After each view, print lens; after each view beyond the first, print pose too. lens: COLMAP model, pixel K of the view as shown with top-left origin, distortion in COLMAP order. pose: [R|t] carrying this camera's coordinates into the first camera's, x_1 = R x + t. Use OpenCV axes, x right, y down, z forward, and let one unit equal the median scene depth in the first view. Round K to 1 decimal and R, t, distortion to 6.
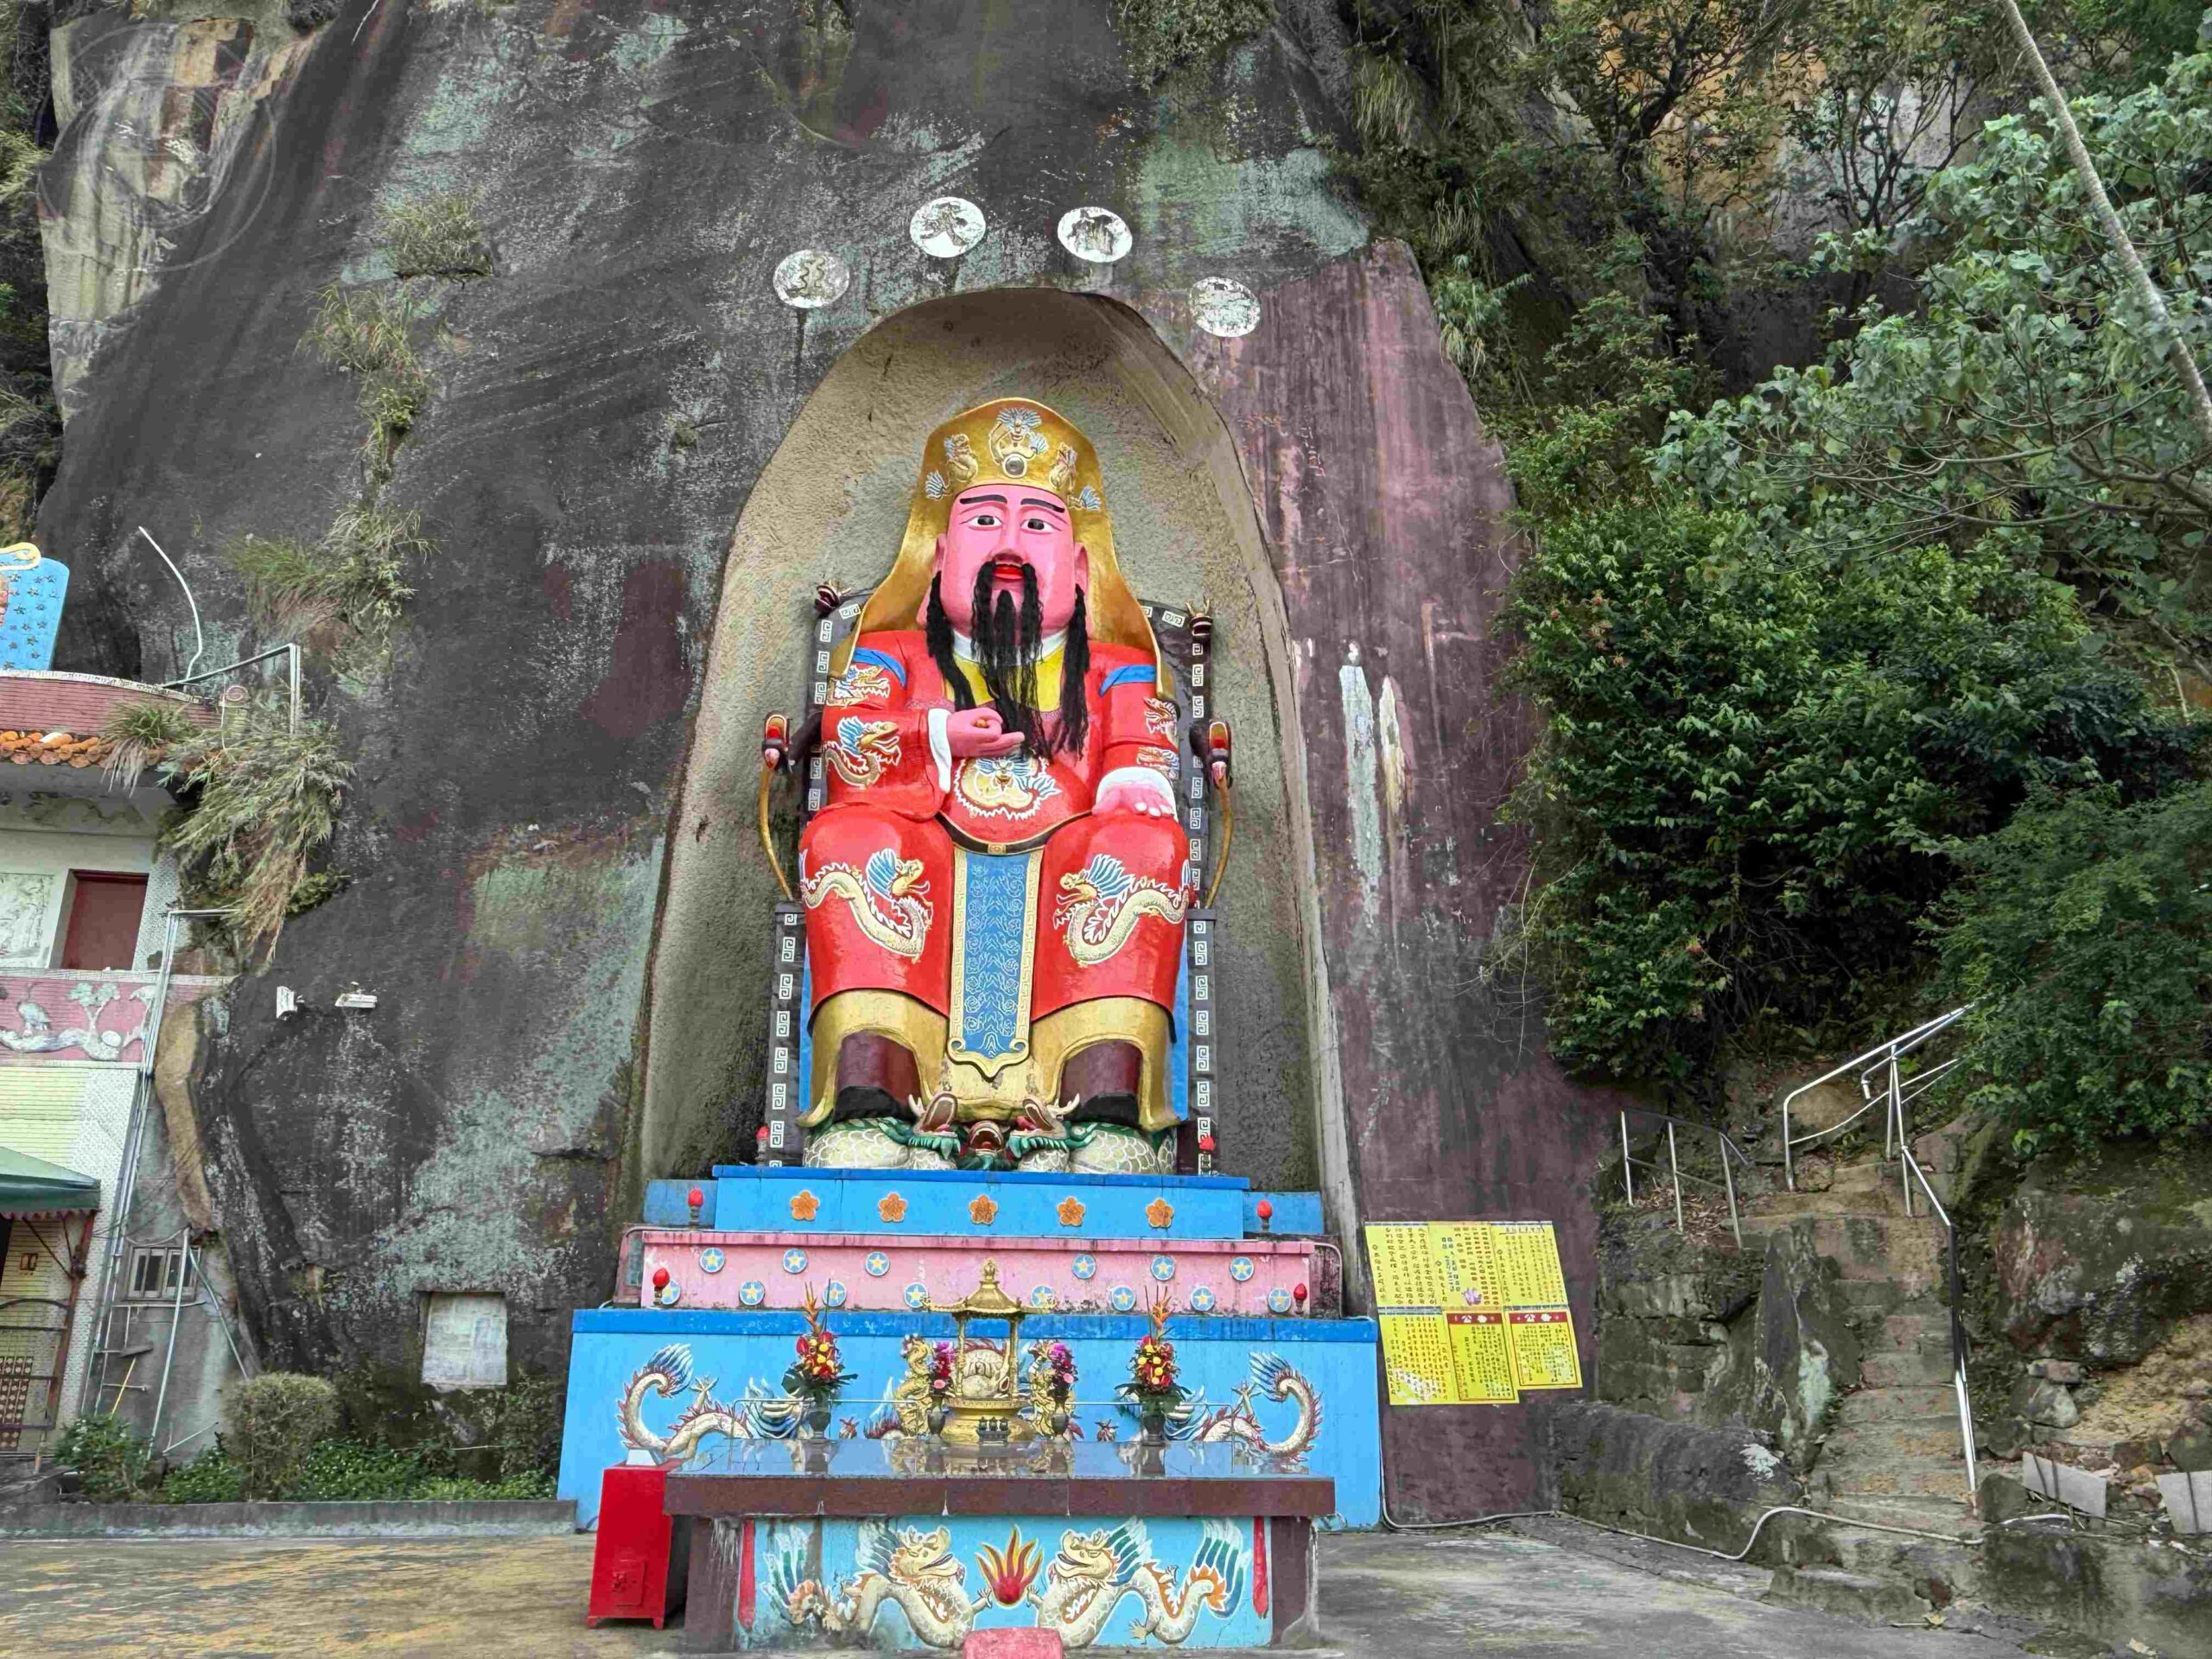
lens RADIAL K [[1628.9, 0, 1127.4], [0, 1628.9, 850.4], [0, 0, 1]] dist [-0.004249, 0.008799]
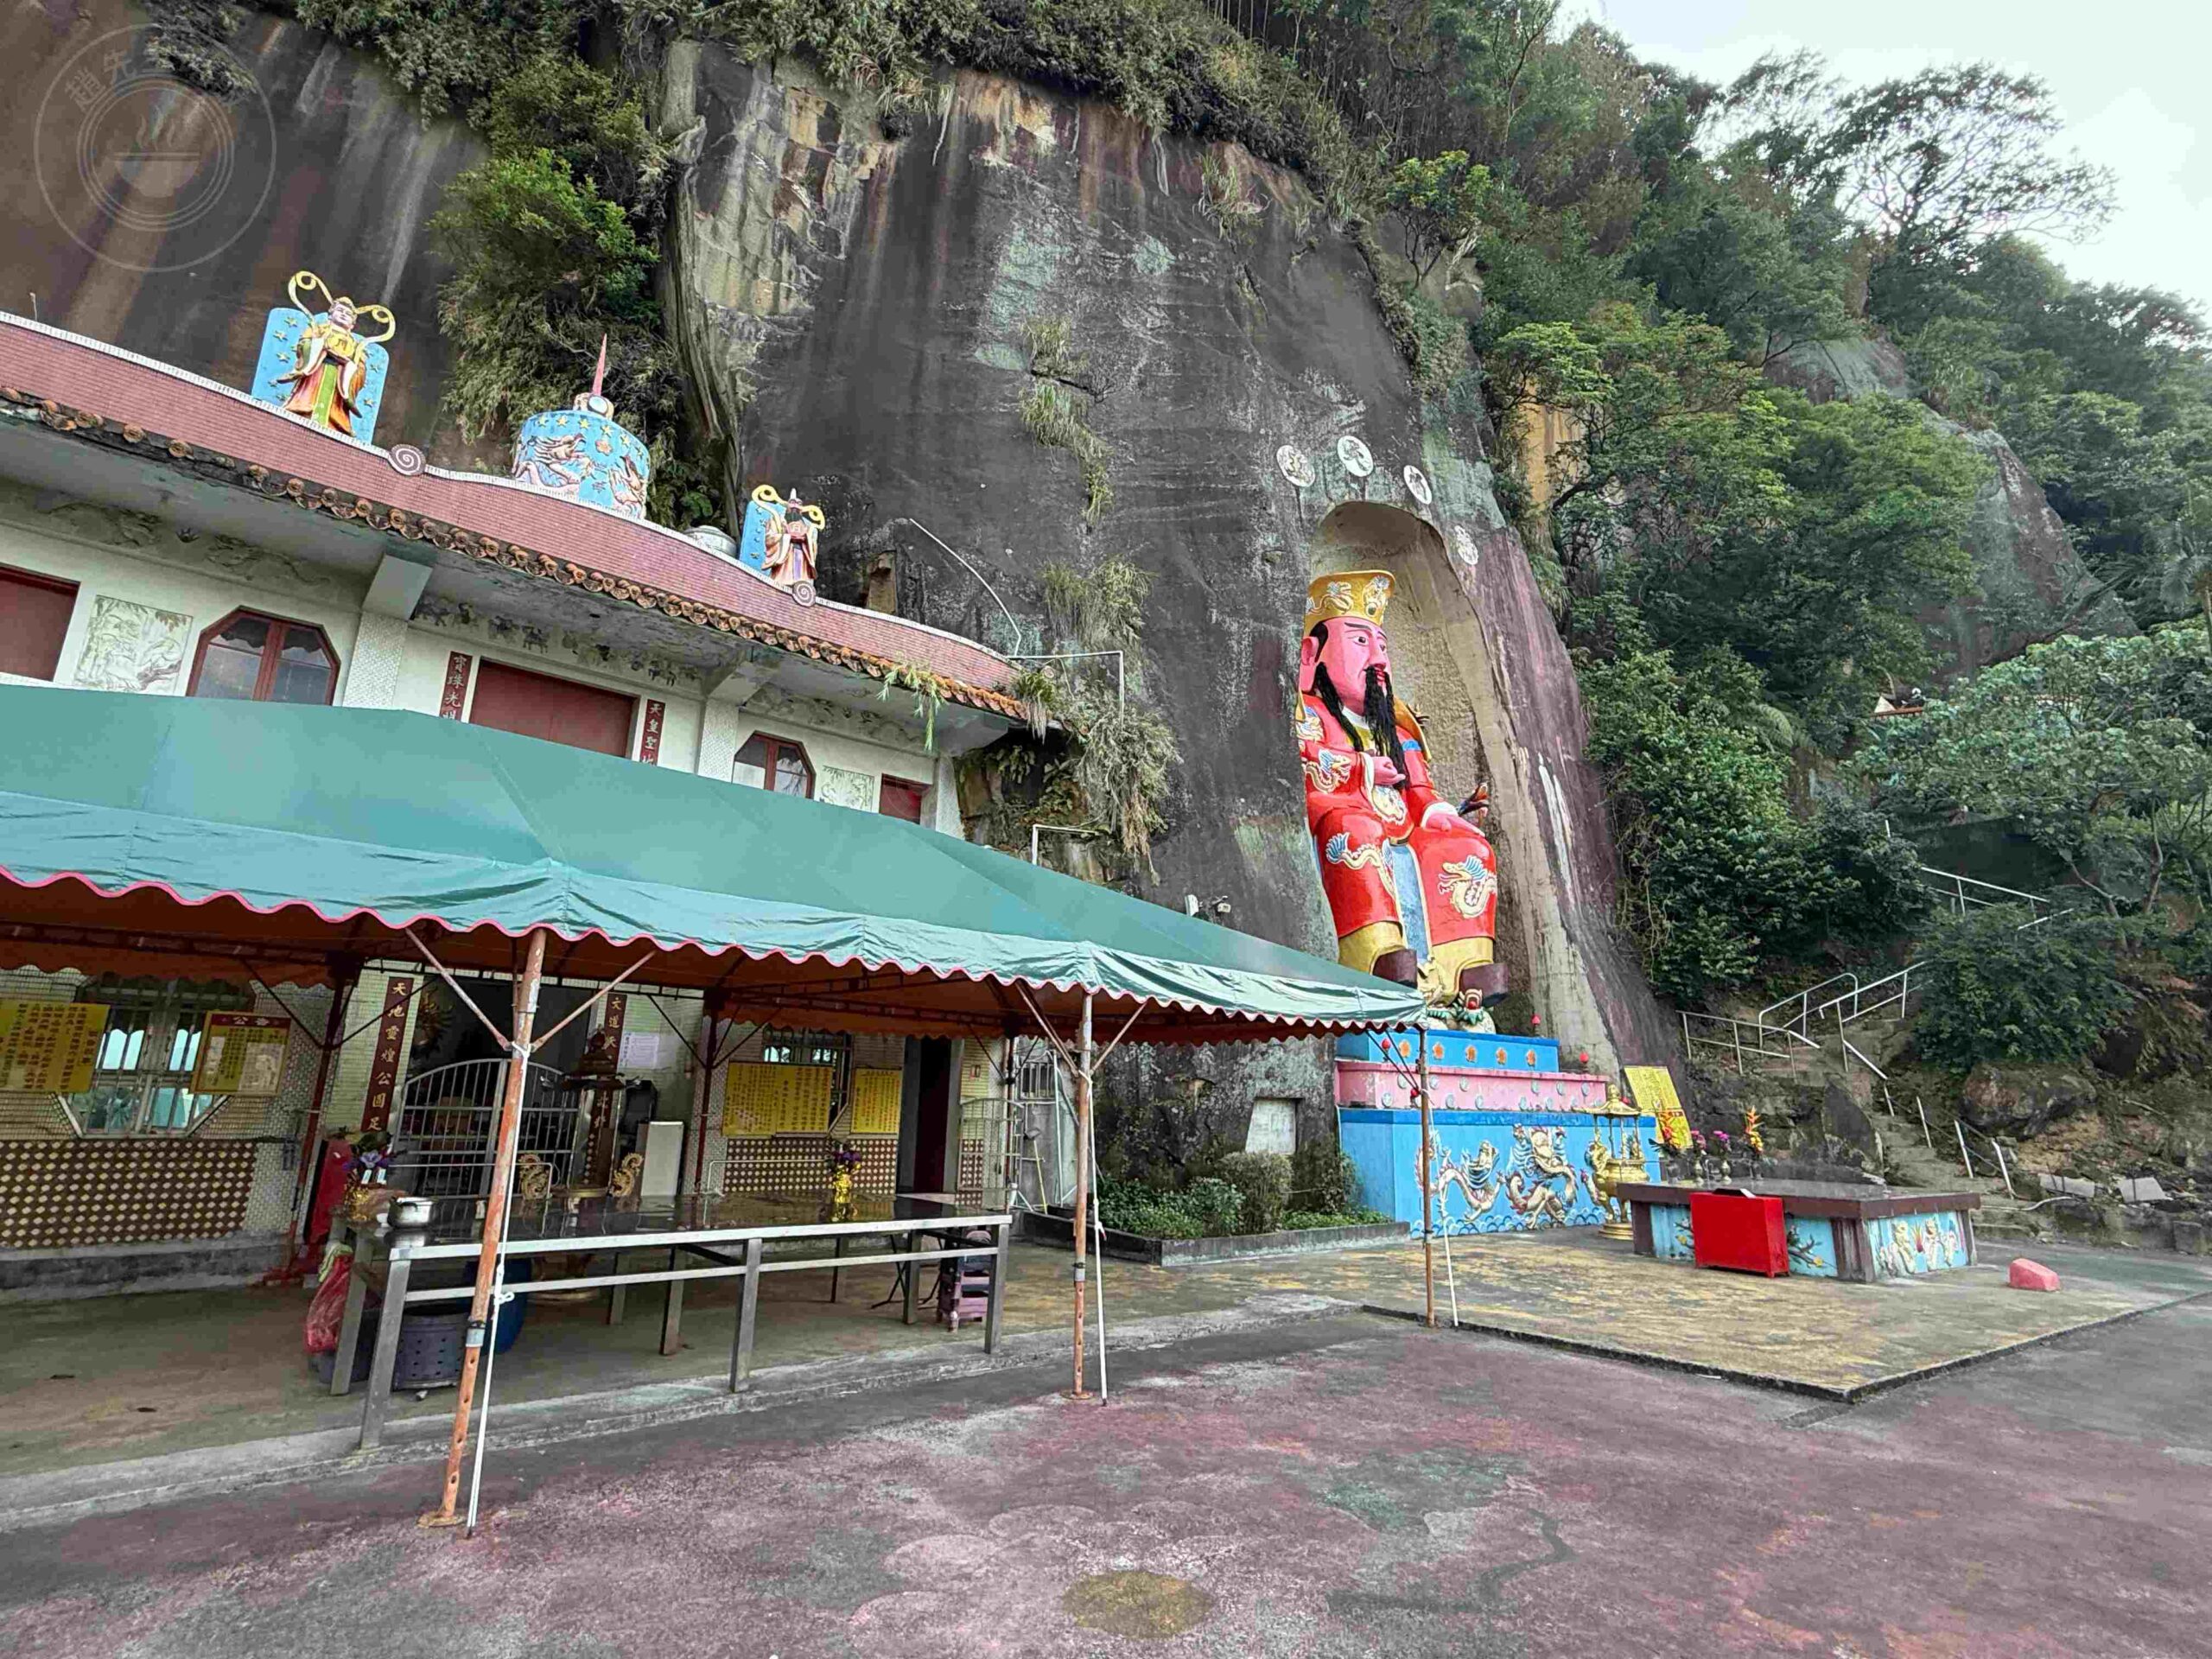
lens RADIAL K [[1093.5, 0, 1102.2], [0, 1093.5, 827.6], [0, 0, 1]] dist [0.000498, 0.000580]
pose [[0.870987, 0.126427, 0.474760, -1.021274], [-0.146103, 0.989259, 0.004603, 0.027848], [-0.469079, -0.073373, 0.880103, 0.146618]]
